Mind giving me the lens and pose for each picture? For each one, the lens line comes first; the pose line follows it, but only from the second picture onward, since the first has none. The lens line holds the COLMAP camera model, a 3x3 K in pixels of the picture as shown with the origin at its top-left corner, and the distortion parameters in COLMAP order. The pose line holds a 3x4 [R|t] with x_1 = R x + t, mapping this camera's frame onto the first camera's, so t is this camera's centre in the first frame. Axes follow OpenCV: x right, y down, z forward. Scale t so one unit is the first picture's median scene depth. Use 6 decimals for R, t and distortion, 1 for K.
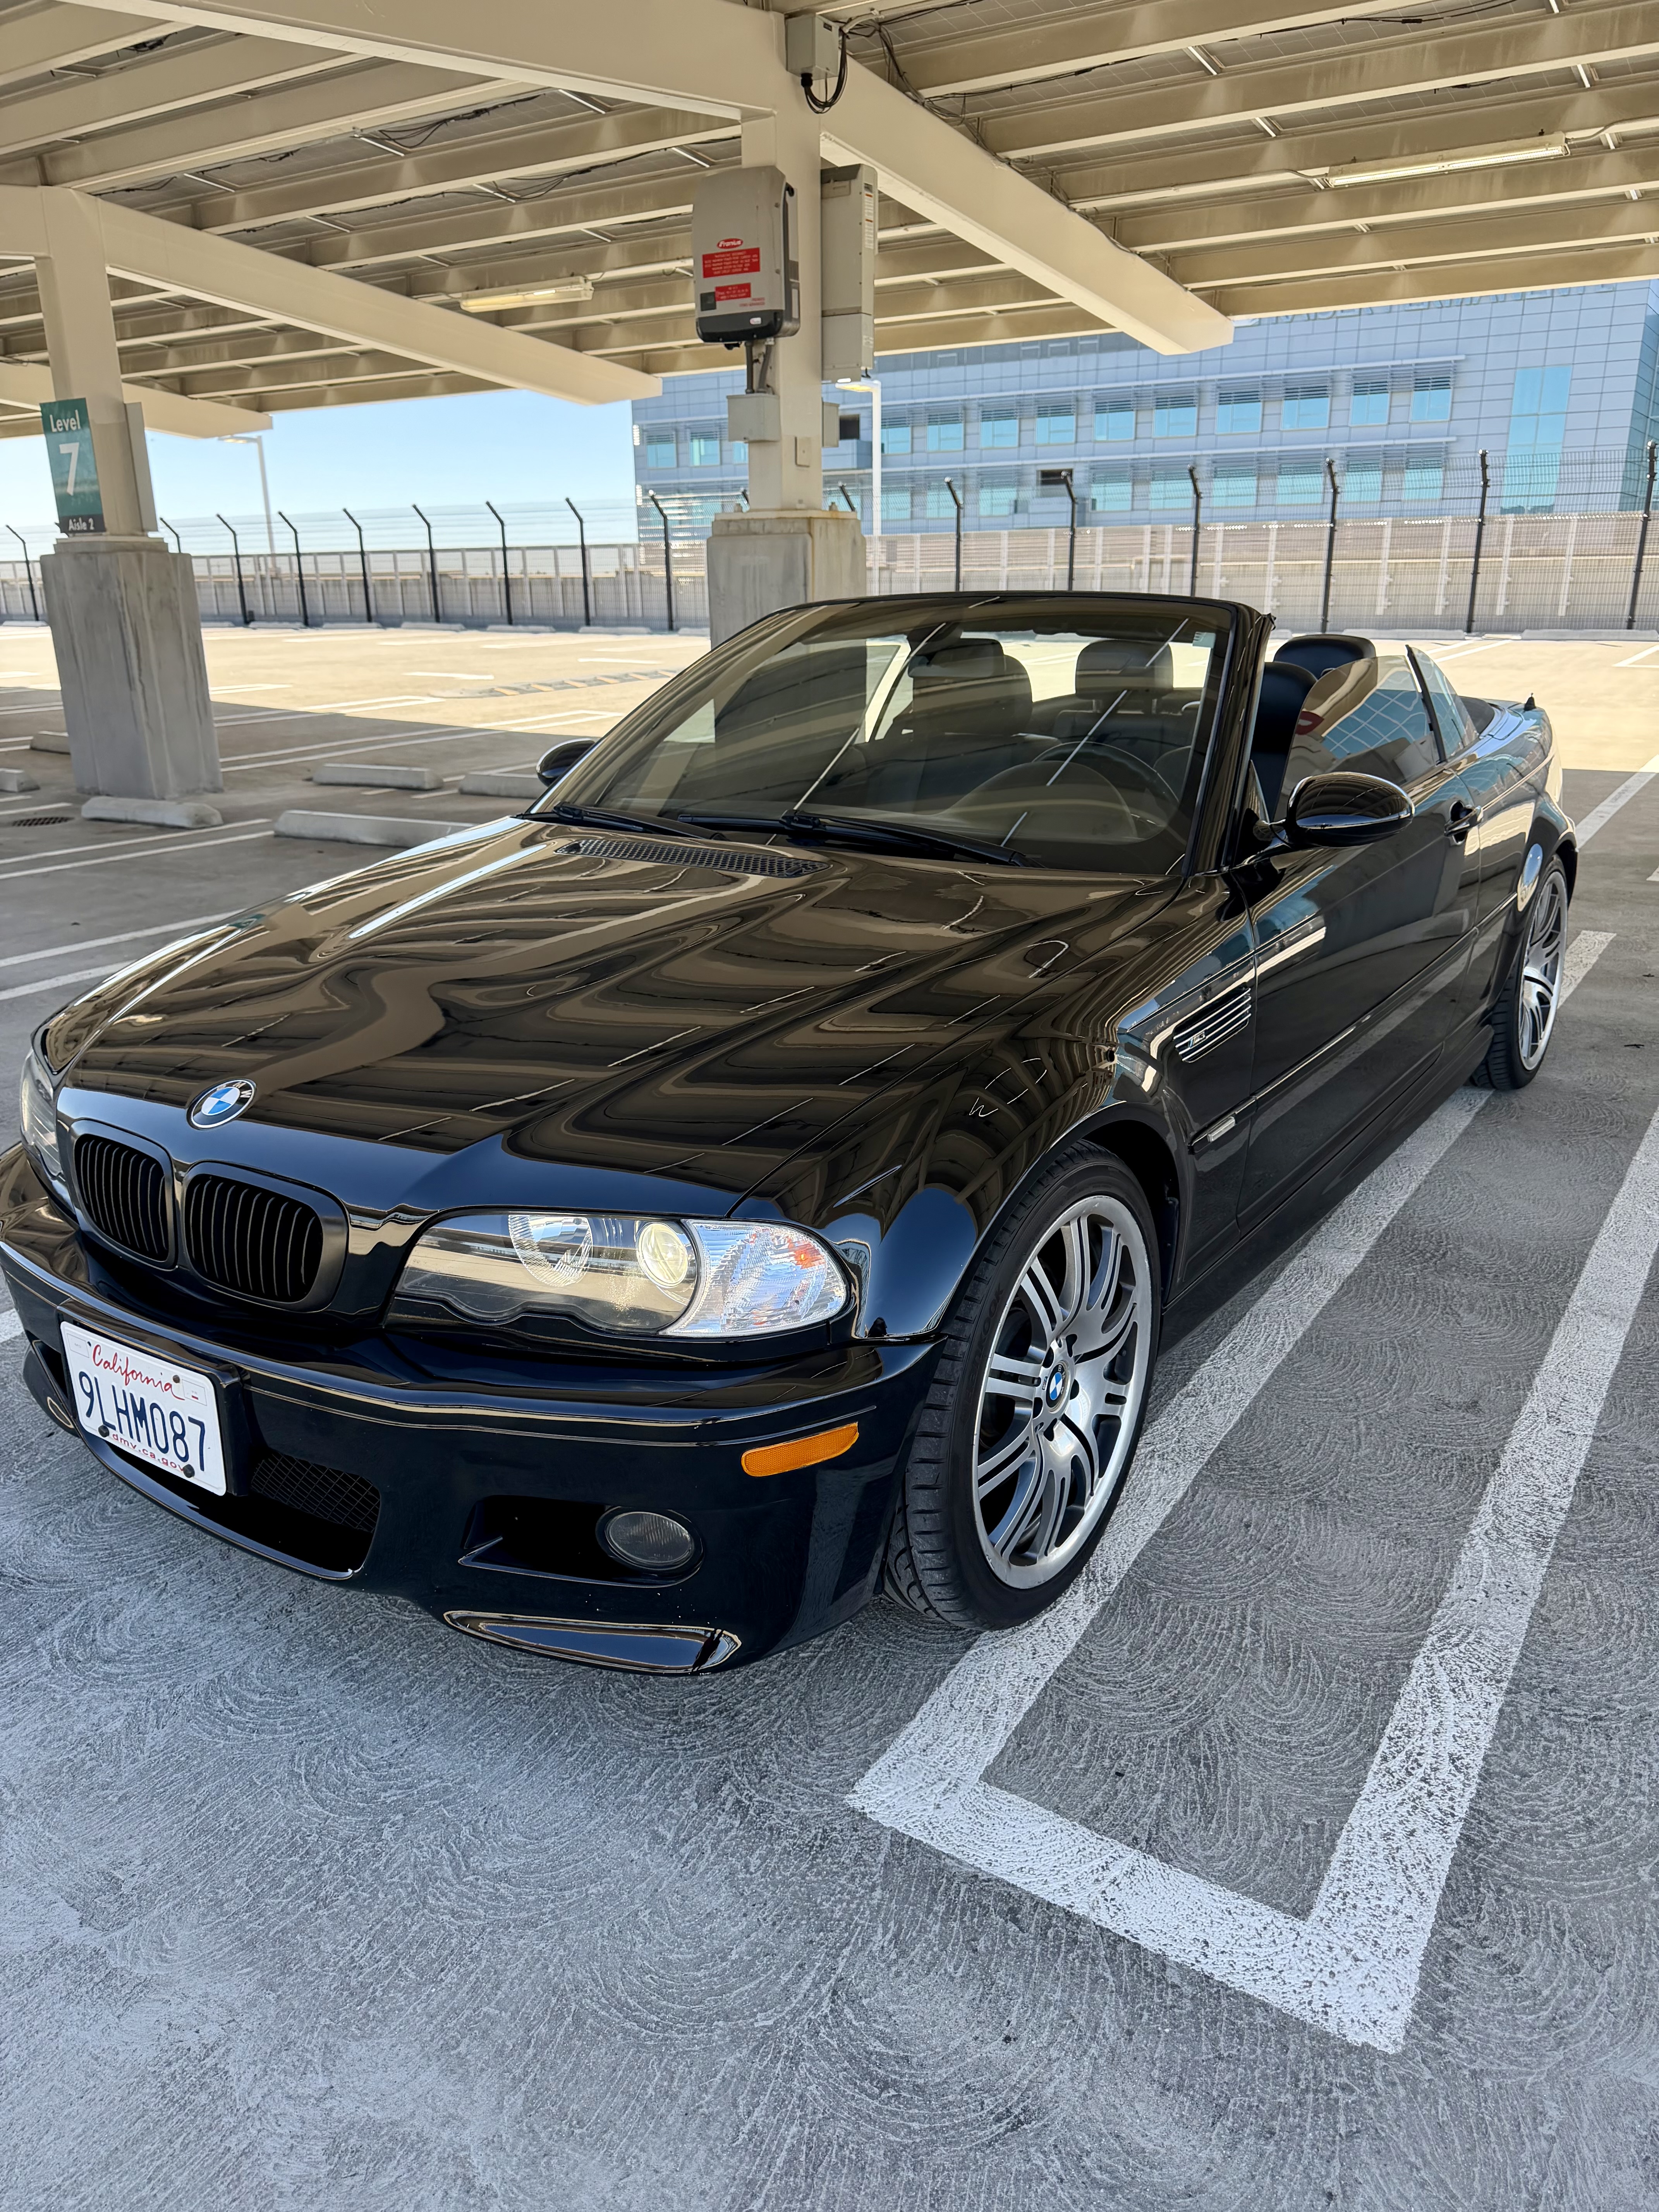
lens RADIAL K [[1585.3, 0, 820.5], [0, 1585.3, 1093.6], [0, 0, 1]] dist [0.012891, -0.016009]
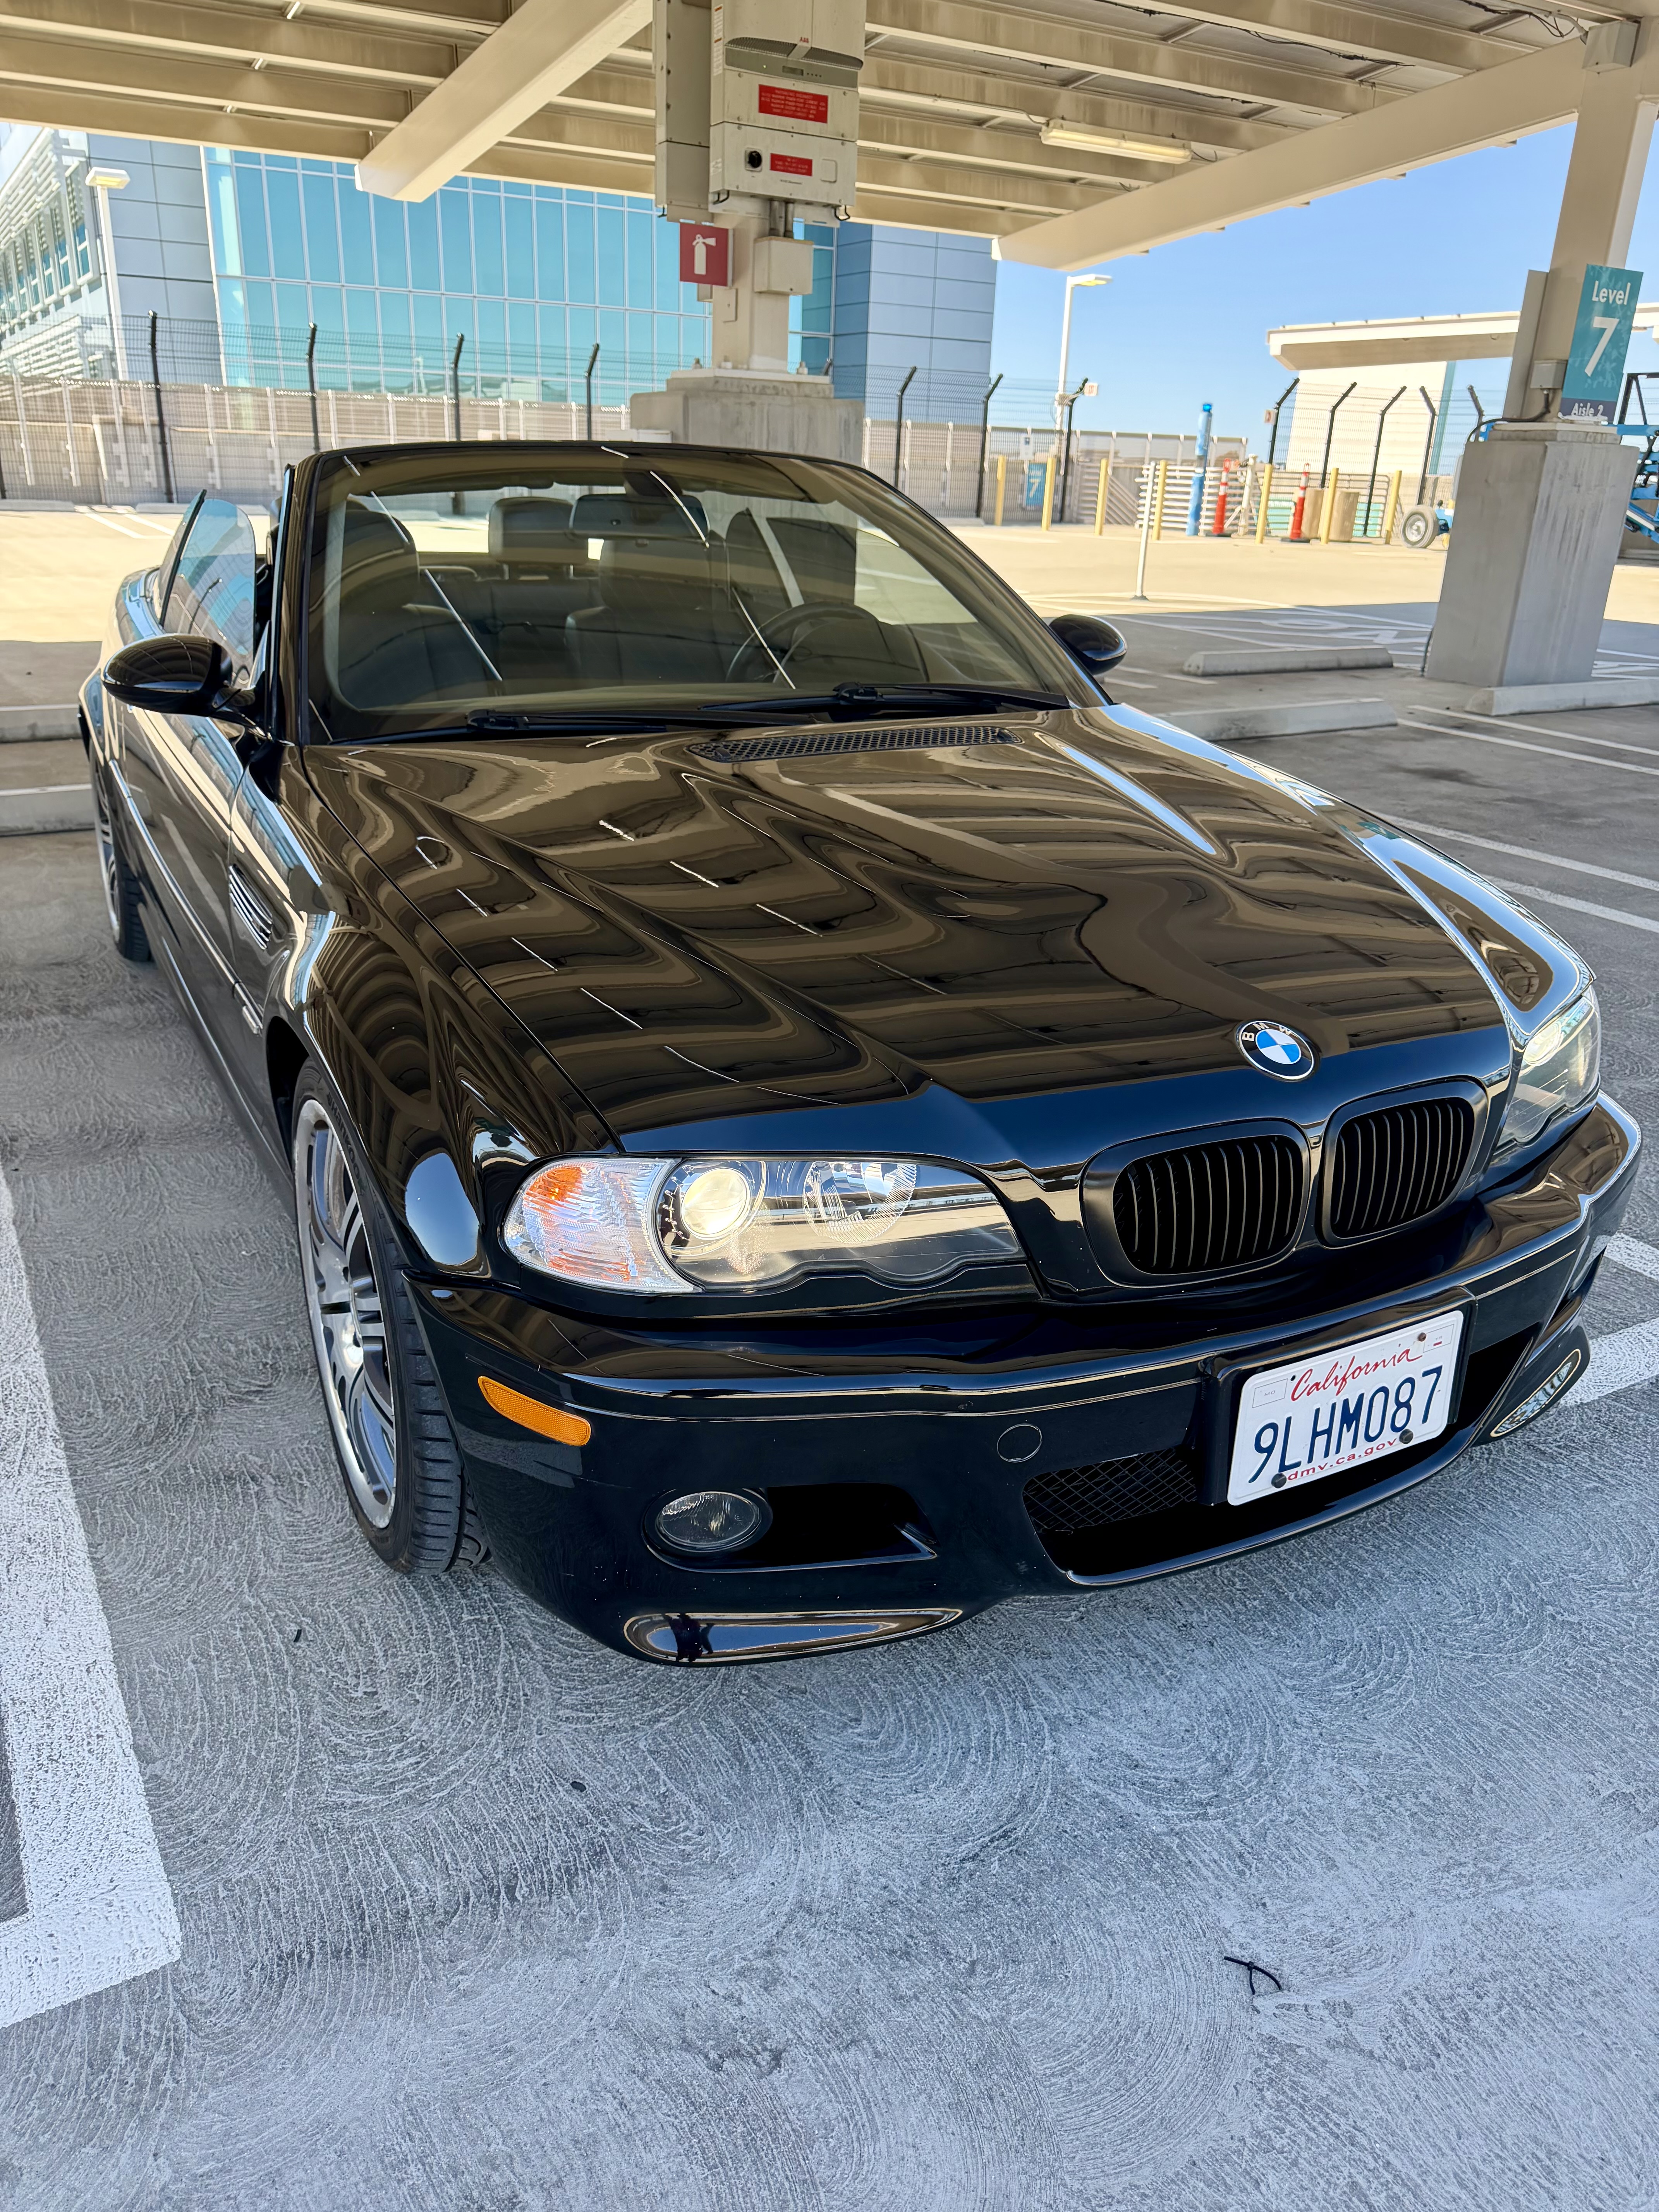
lens RADIAL K [[1585.3, 0, 812.9], [0, 1585.3, 1092.5], [0, 0, 1]] dist [0.012891, -0.016009]
pose [[0.459795, -0.301783, 0.835174, -0.769174], [0.239315, 0.947799, 0.210727, -0.133930], [-0.855171, 0.102978, 0.508014, 0.501526]]
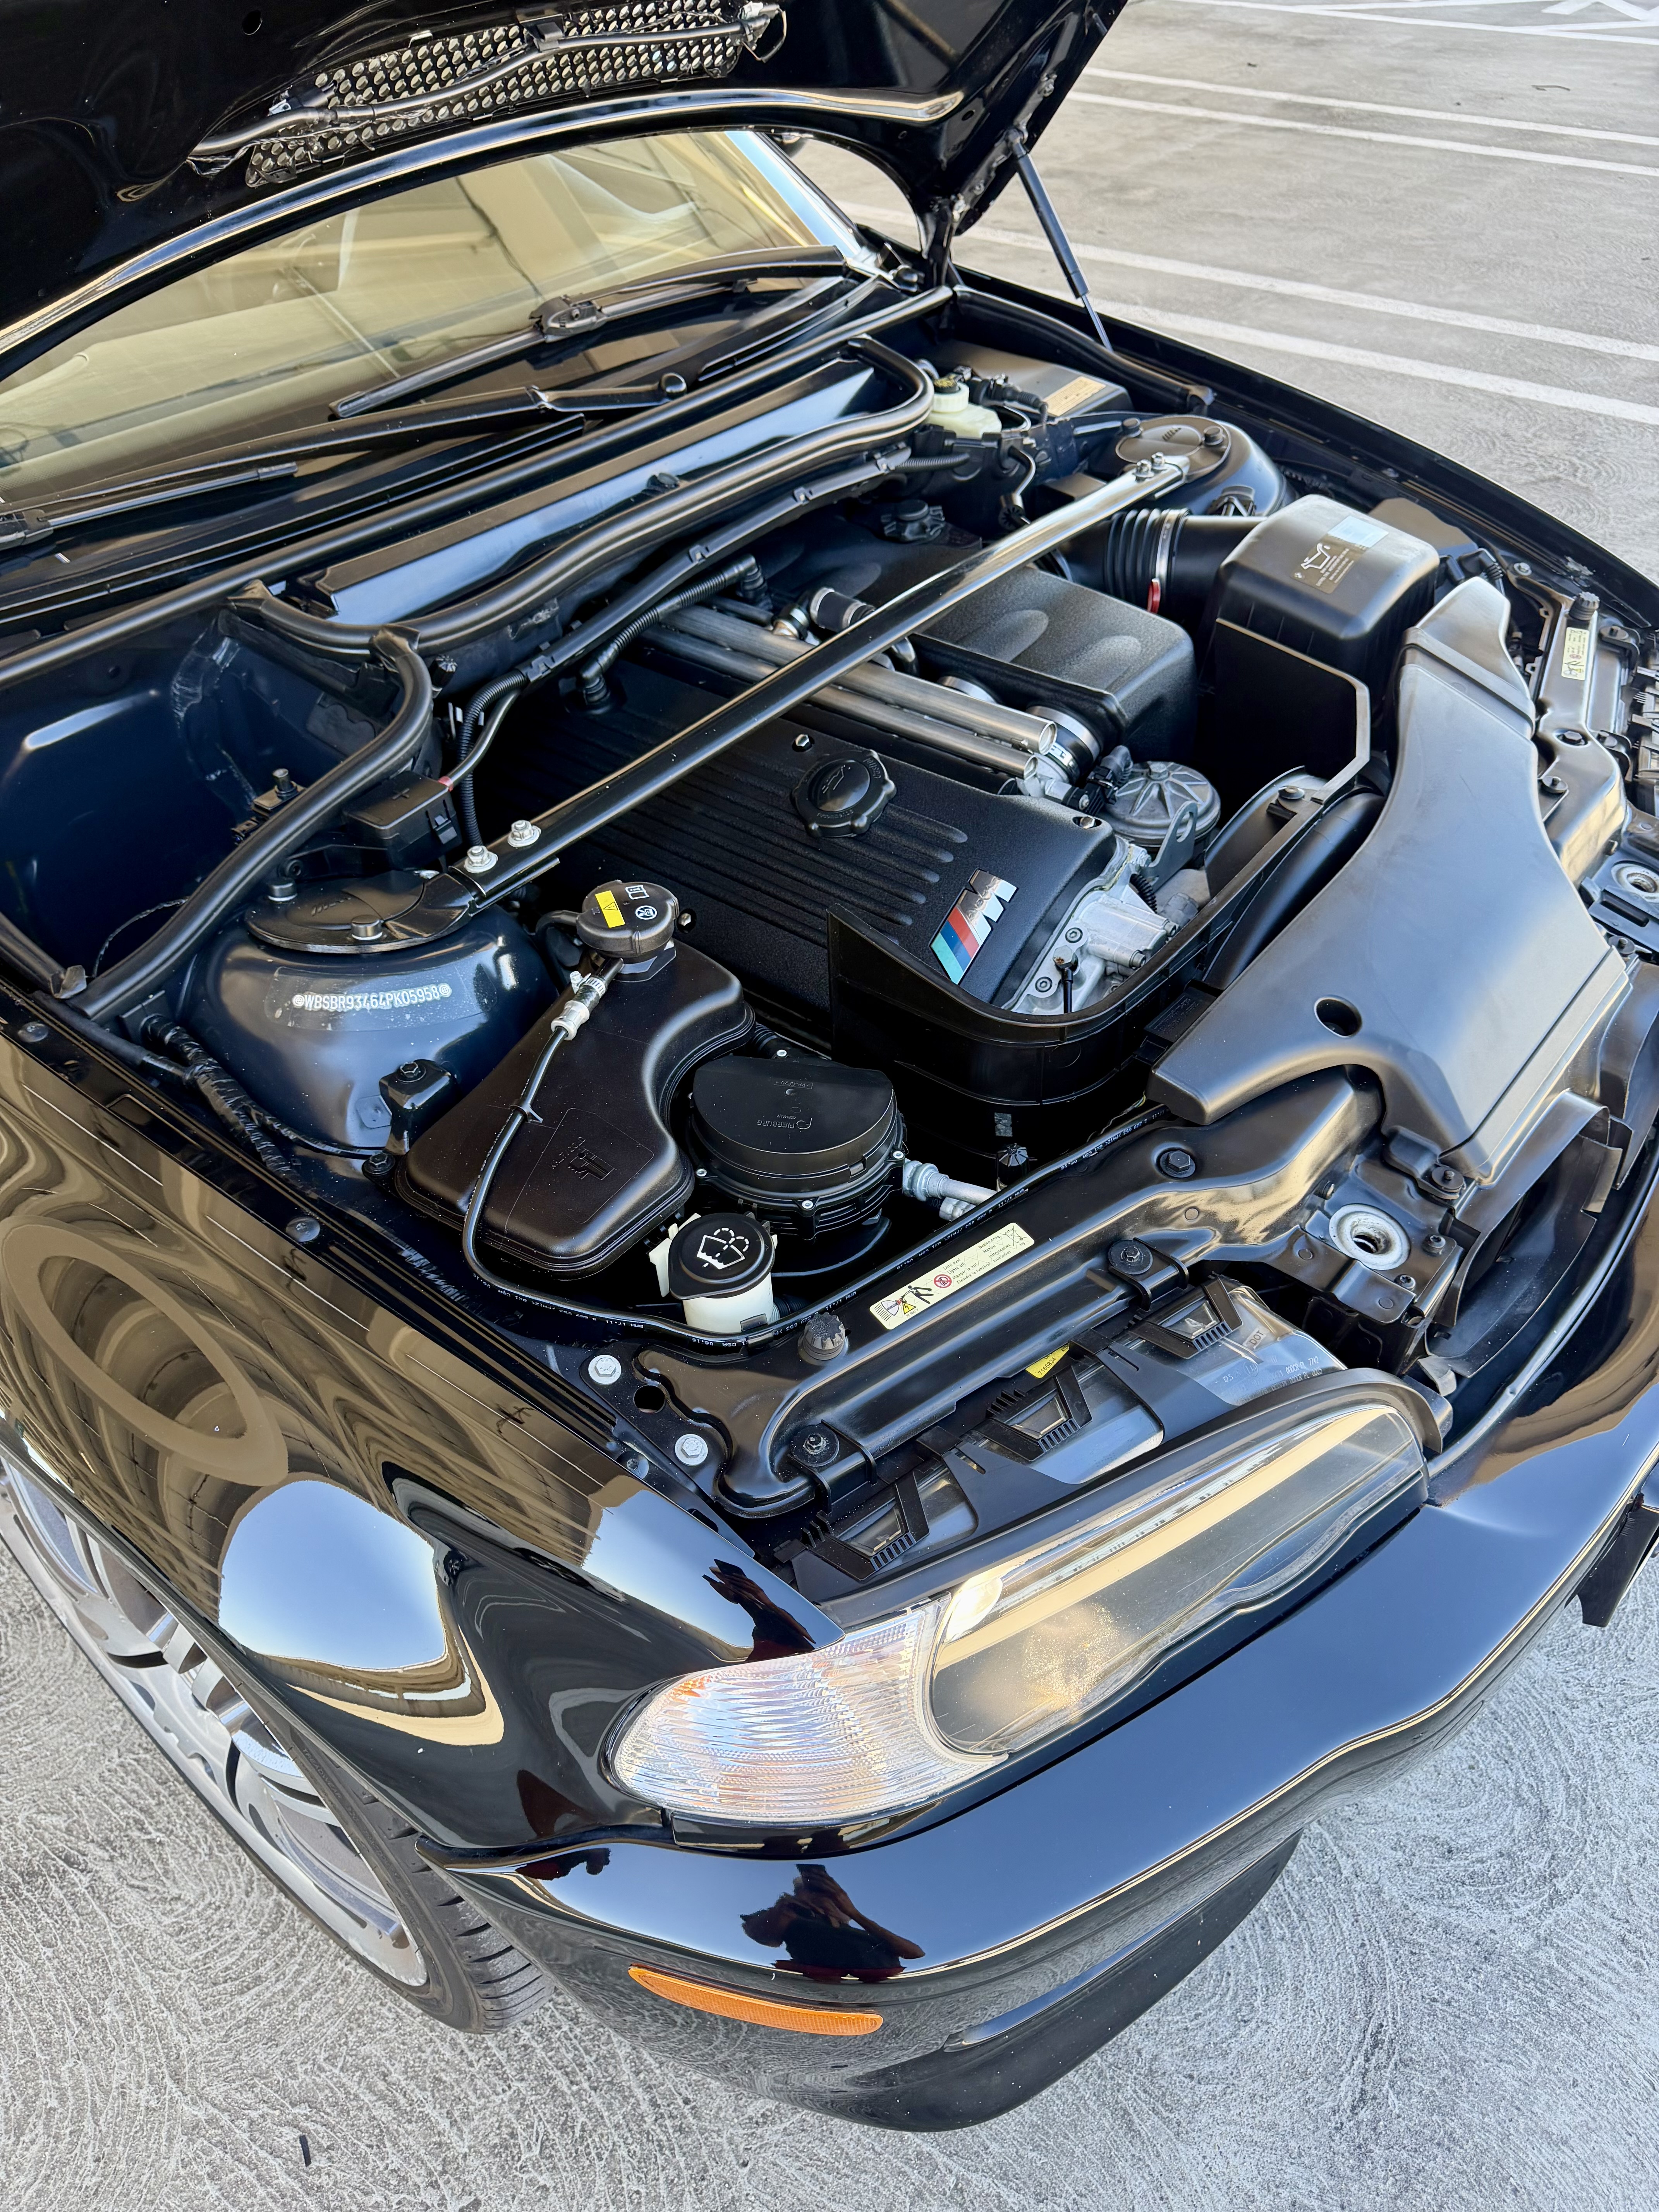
lens RADIAL K [[1585.3, 0, 828.1], [0, 1585.3, 1113.5], [0, 0, 1]] dist [0.012891, -0.016009]
pose [[0.070527, -0.659126, 0.748718, -0.532508], [0.317065, 0.726474, 0.609677, -0.247105], [-0.945778, 0.194394, 0.260222, 0.722008]]
